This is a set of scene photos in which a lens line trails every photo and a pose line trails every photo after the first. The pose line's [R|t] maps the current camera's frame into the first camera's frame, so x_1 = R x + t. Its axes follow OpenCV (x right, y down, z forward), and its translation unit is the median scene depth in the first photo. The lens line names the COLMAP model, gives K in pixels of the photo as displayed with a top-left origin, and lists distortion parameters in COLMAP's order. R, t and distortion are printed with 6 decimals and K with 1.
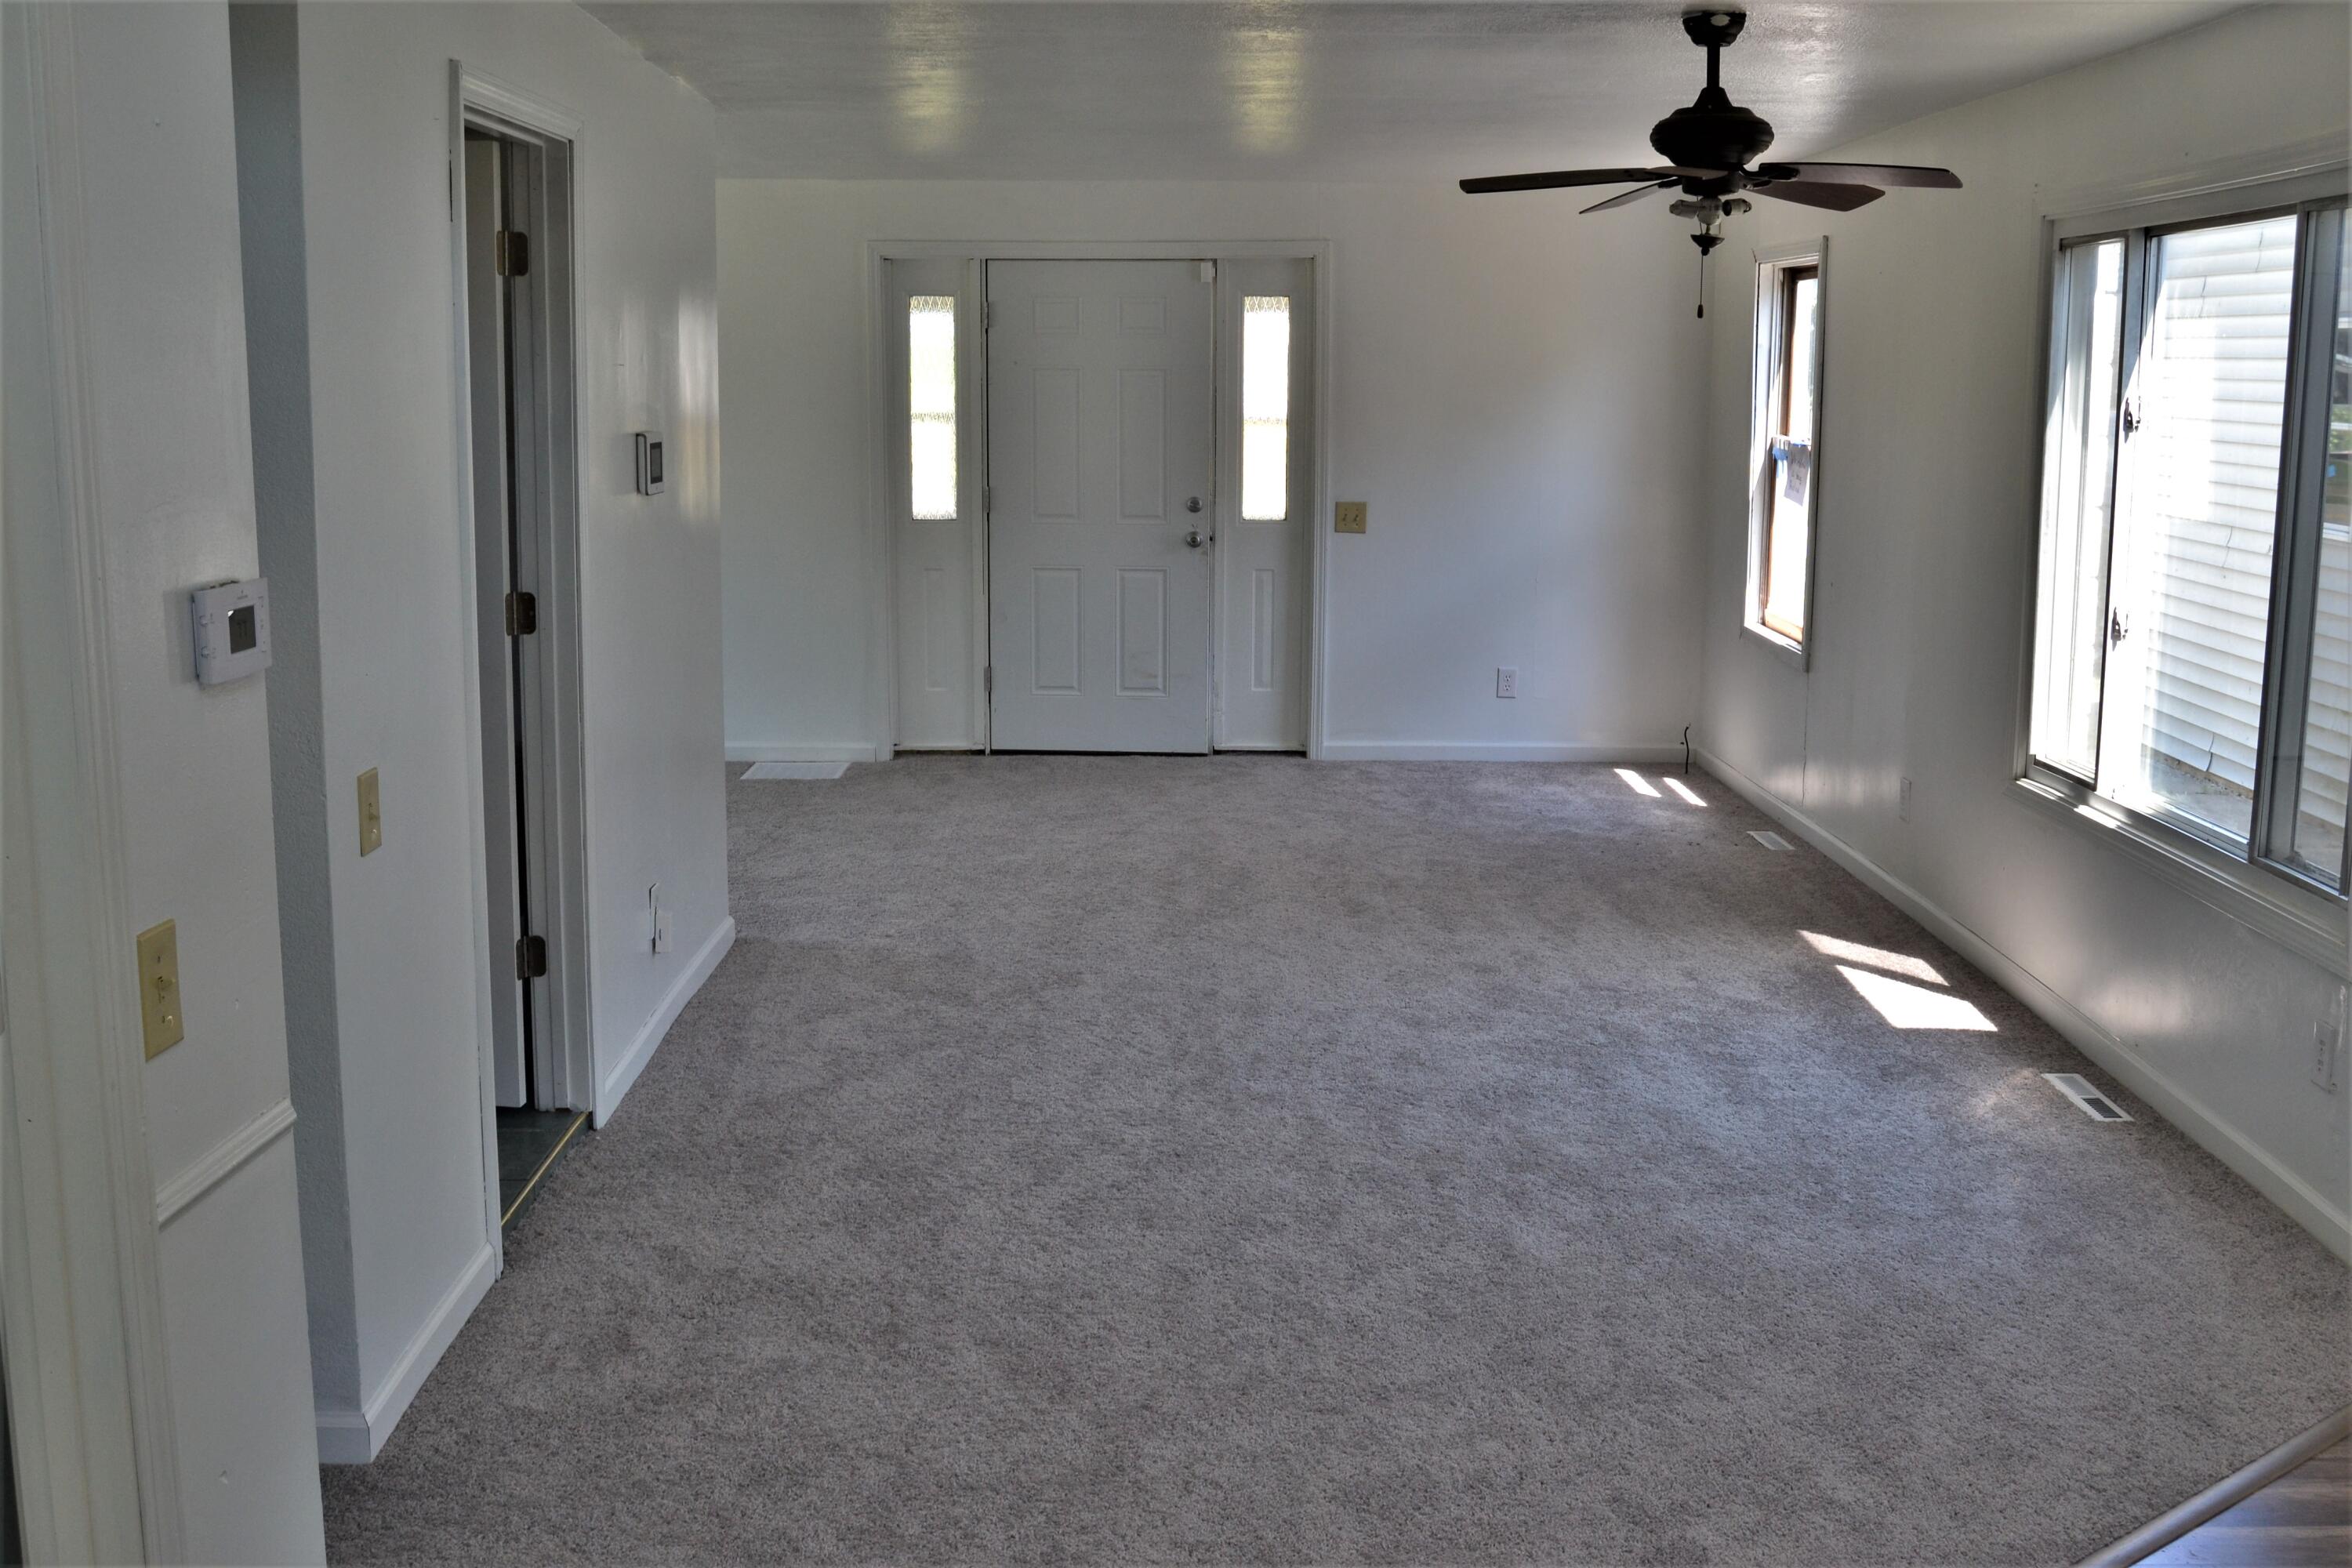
lens RADIAL K [[2370.0, 0, 1176.5], [0, 2370.0, 777.3], [0, 0, 1]] dist [-0.074607, 0.000000]
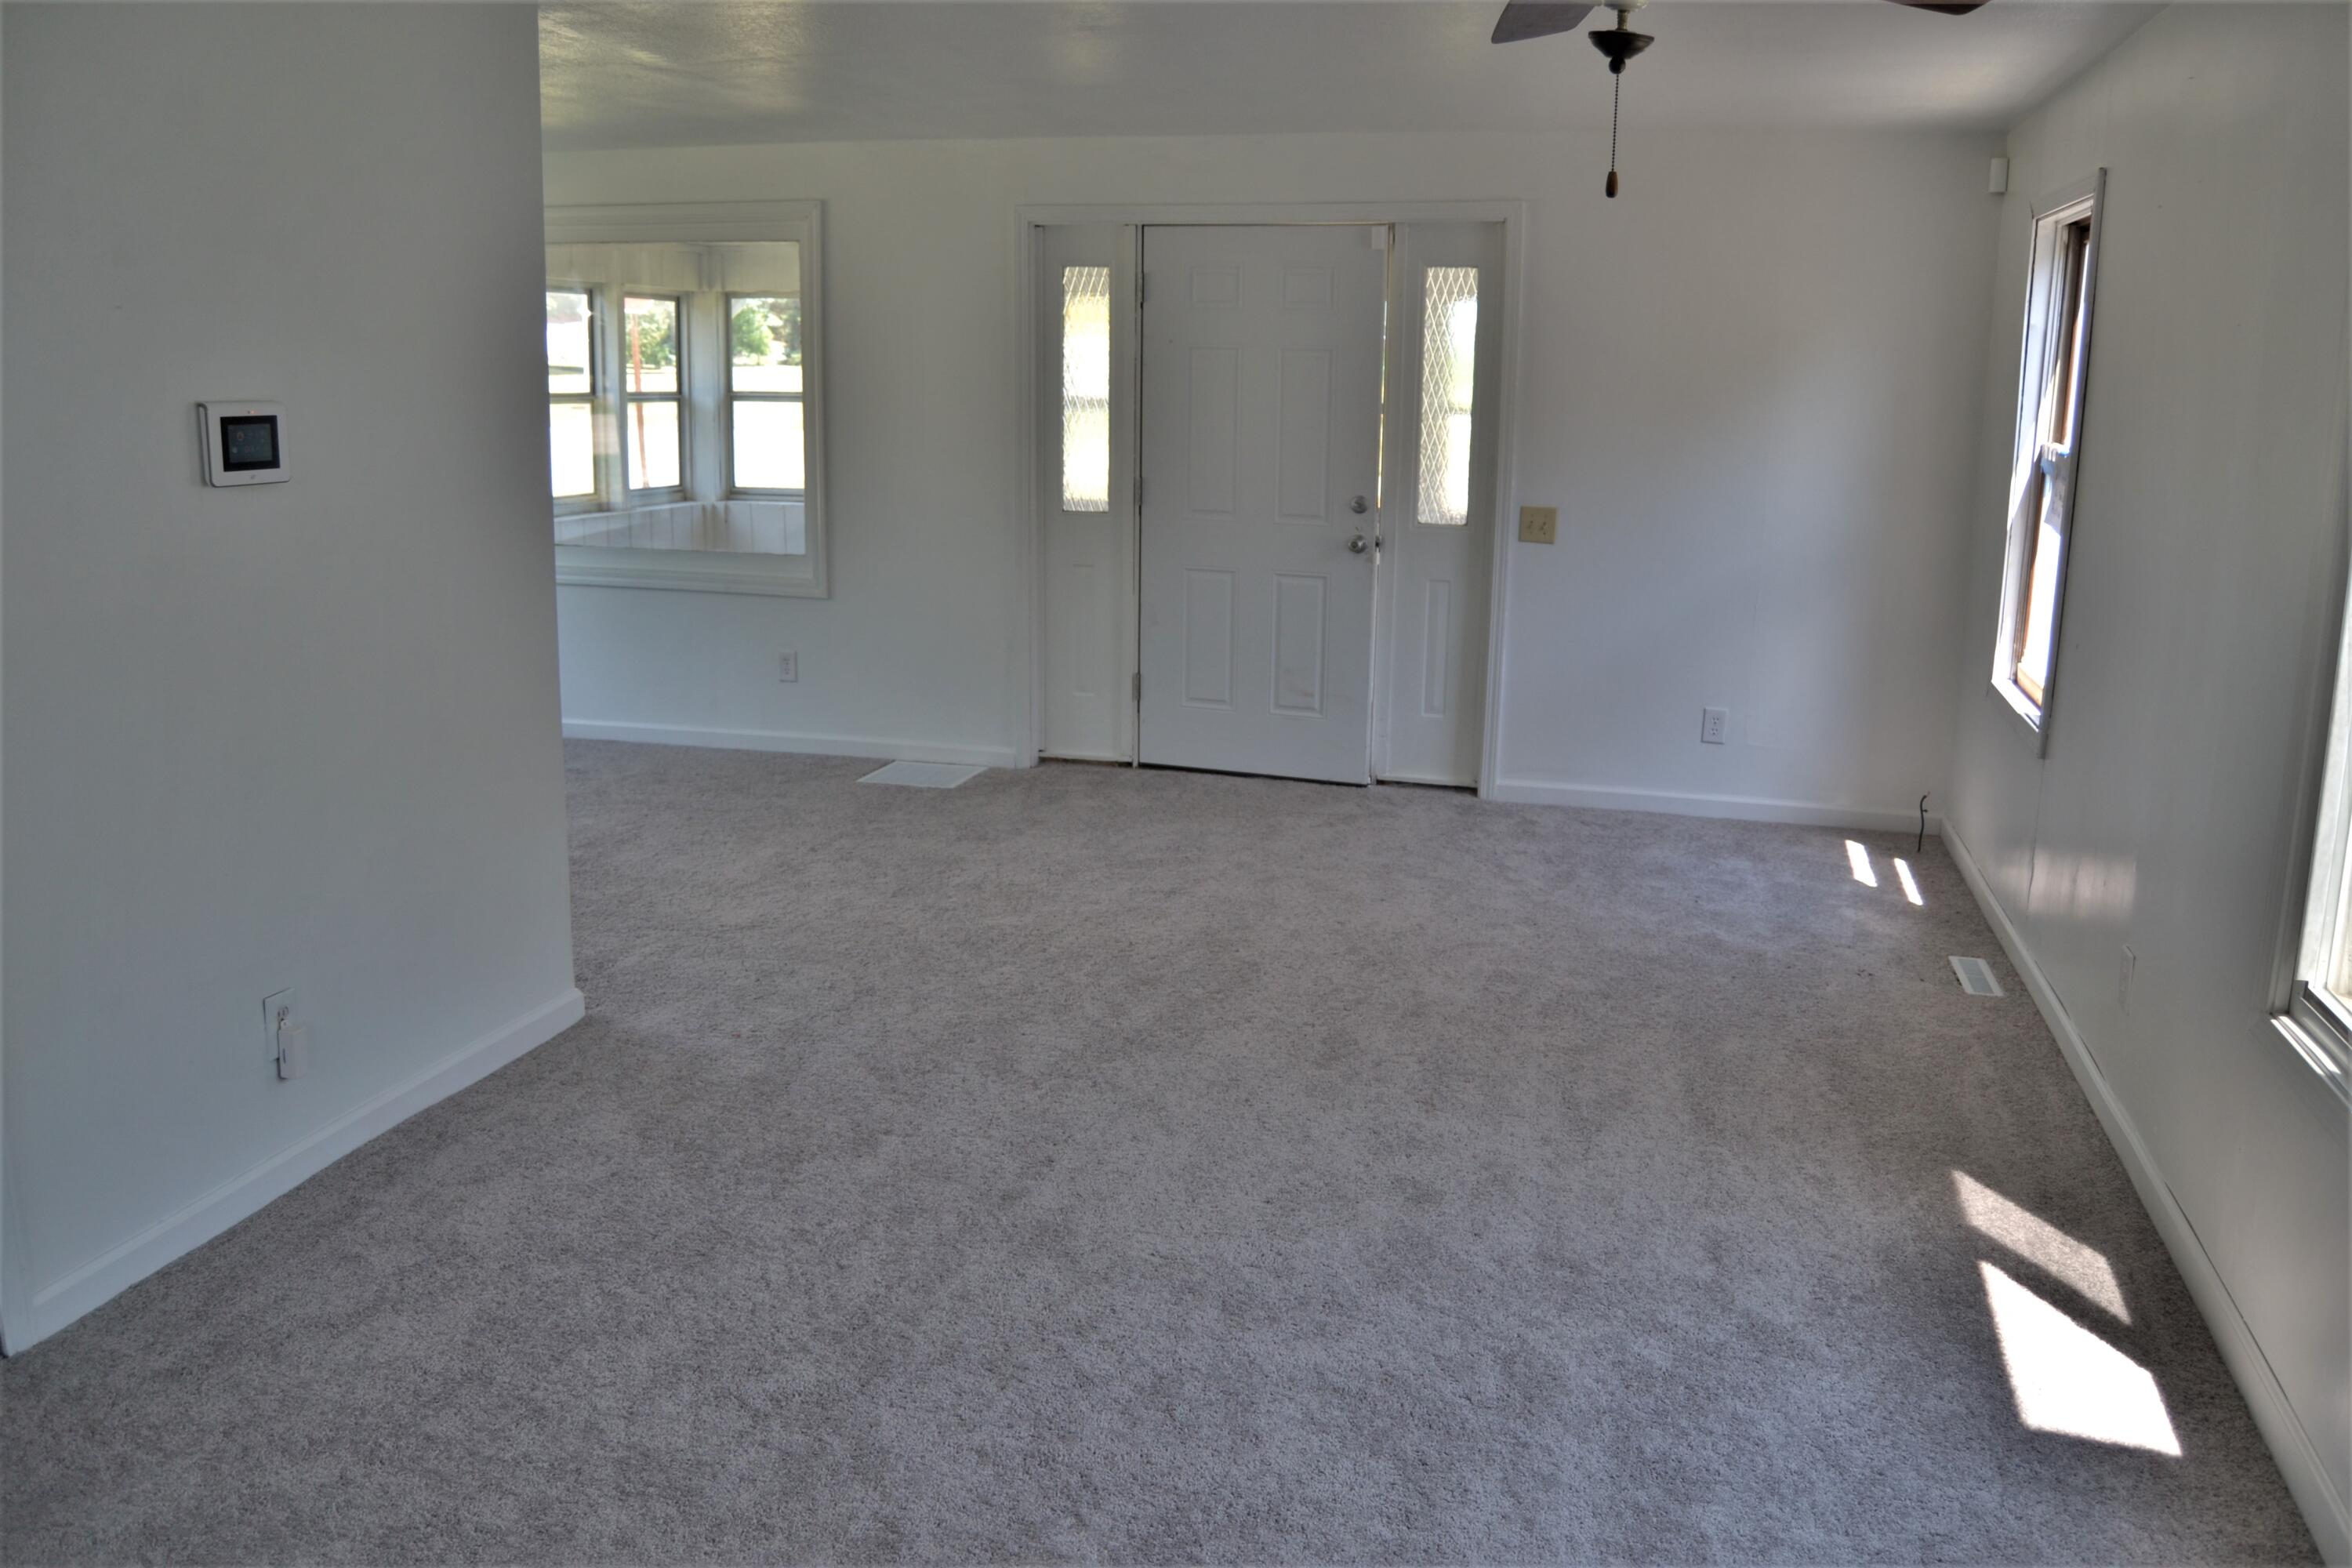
lens RADIAL K [[1880.2, 0, 1175.2], [0, 1880.2, 790.1], [0, 0, 1]] dist [-0.090109, 0.037576]
pose [[0.963333, 0.069968, -0.259026, 0.130275], [-0.057951, 0.996871, 0.053754, -0.042518], [0.261977, -0.036772, 0.964373, 0.303561]]
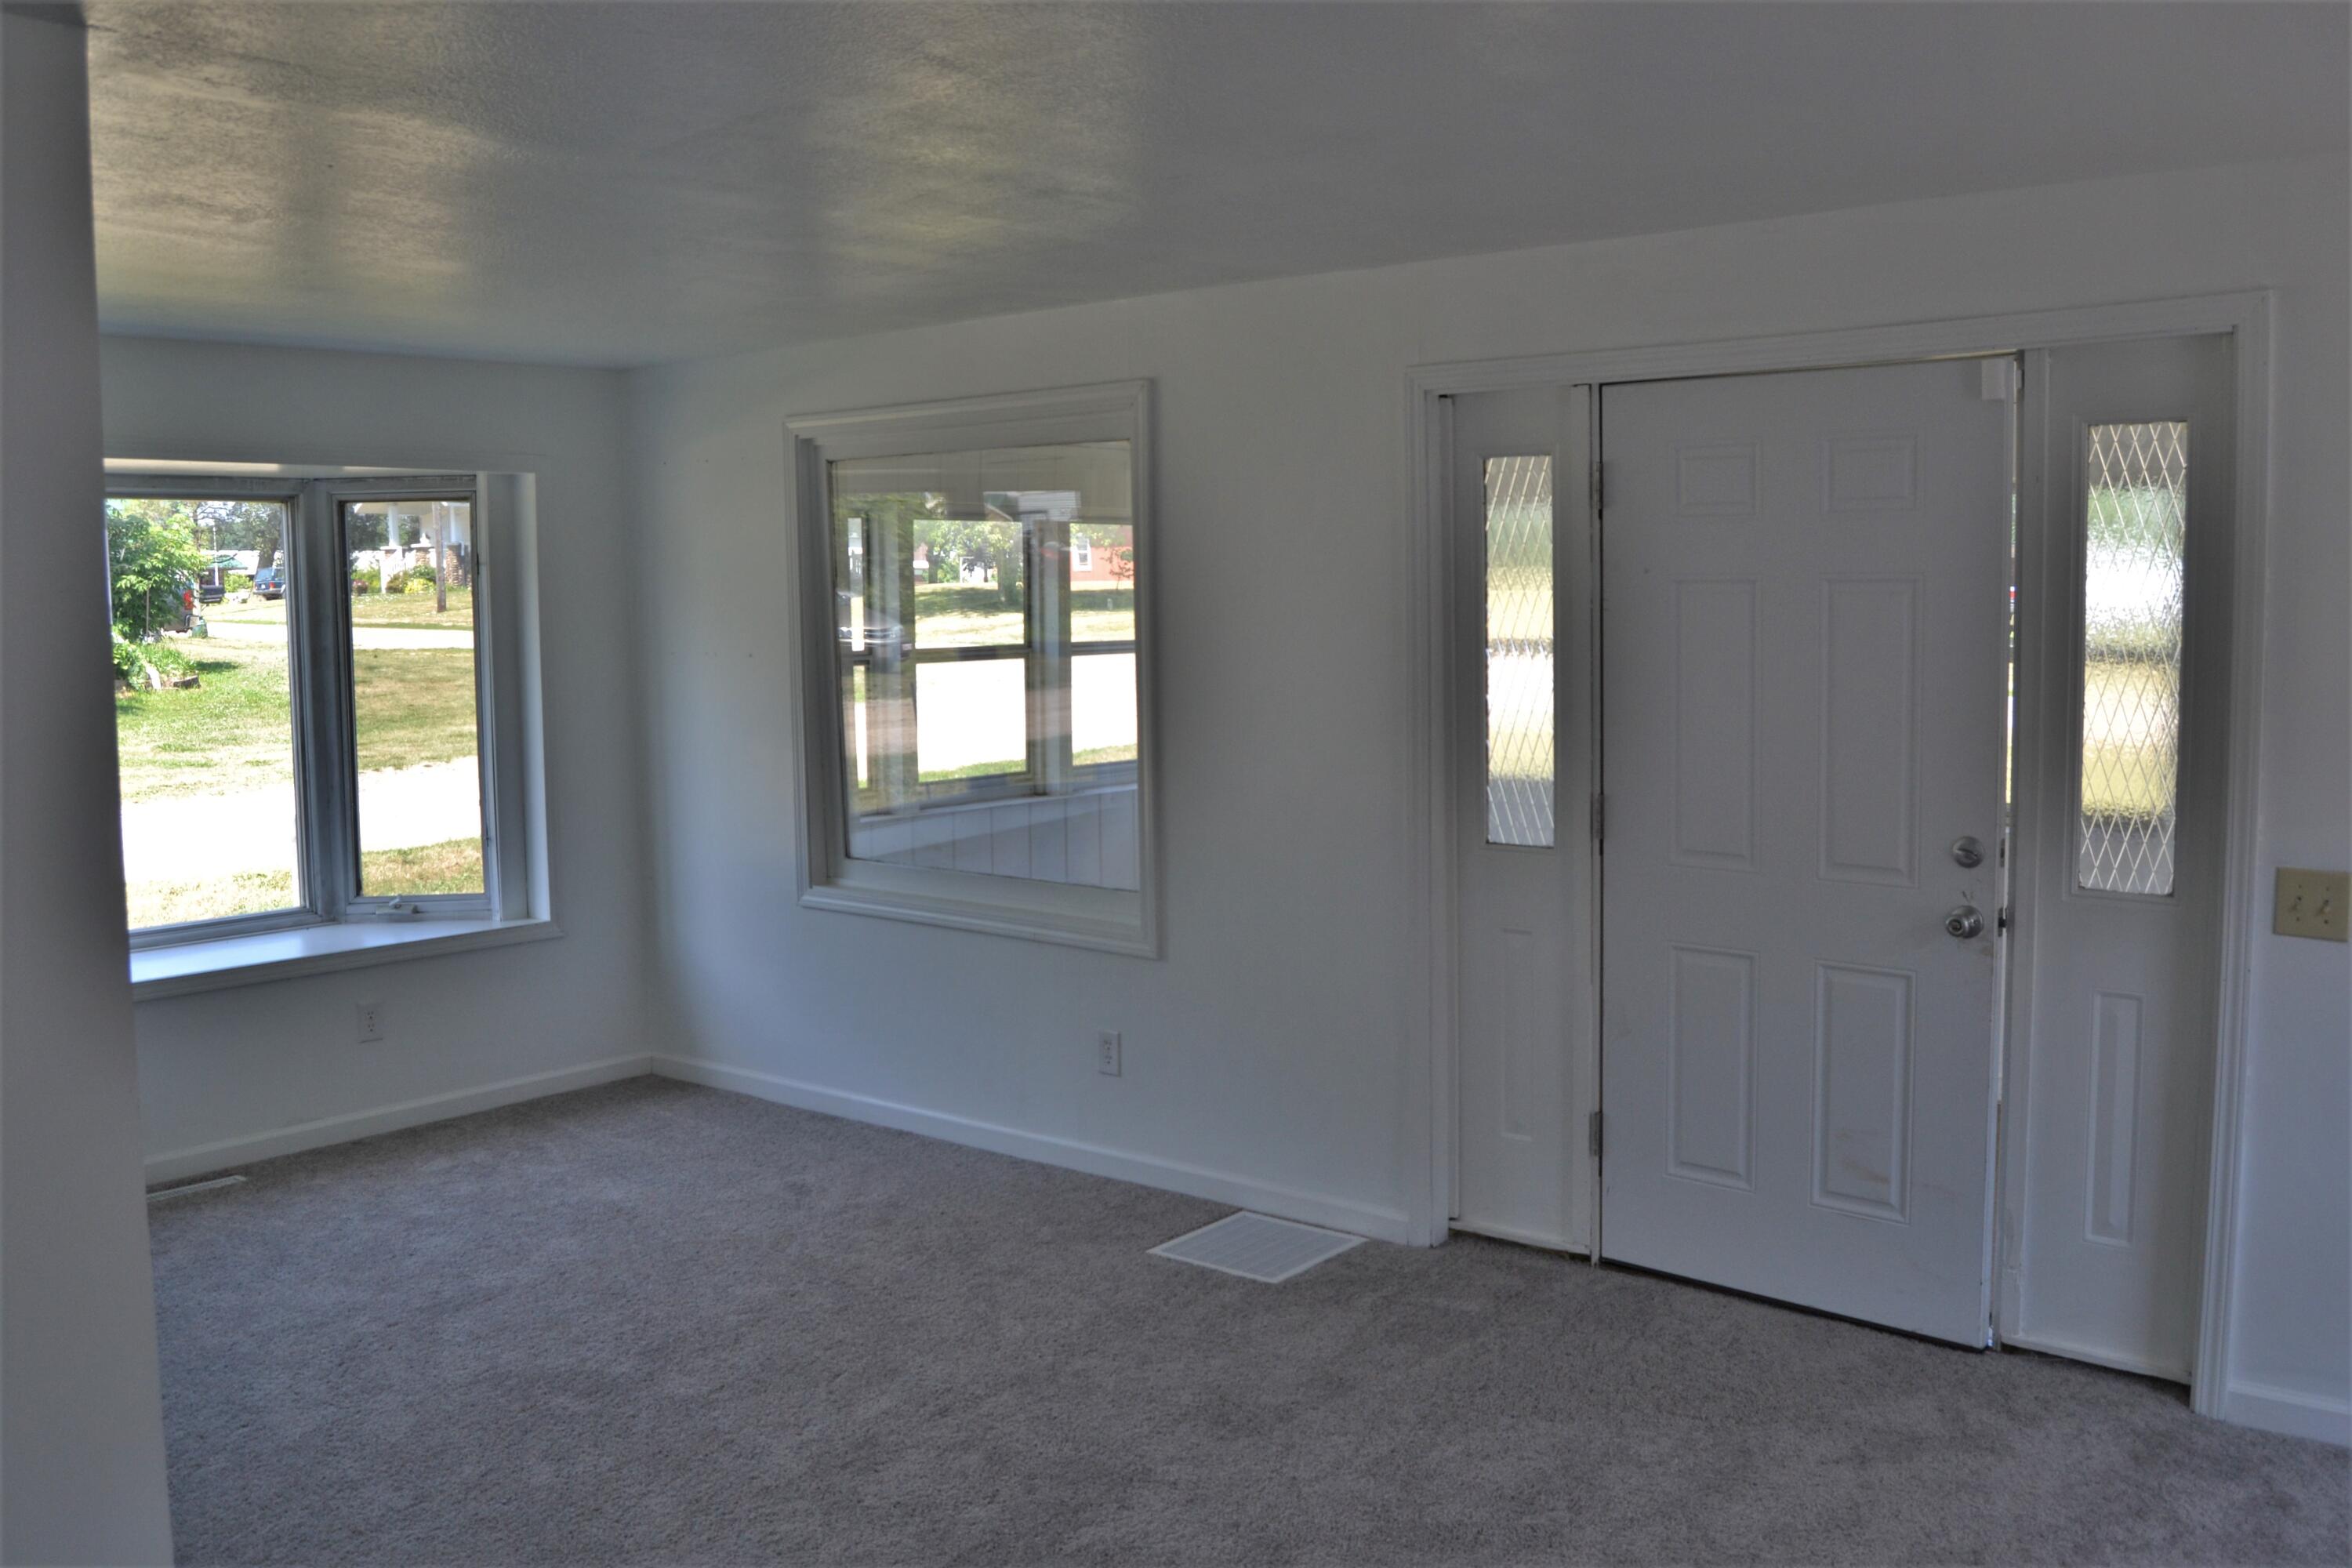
lens RADIAL K [[2005.5, 0, 1178.4], [0, 2005.5, 790.7], [0, 0, 1]] dist [-0.079190, 0.010927]
pose [[0.772671, 0.049767, -0.632853, 0.140888], [-0.092685, 0.995083, -0.034909, -0.098738], [0.628005, 0.085629, 0.773484, 0.580865]]
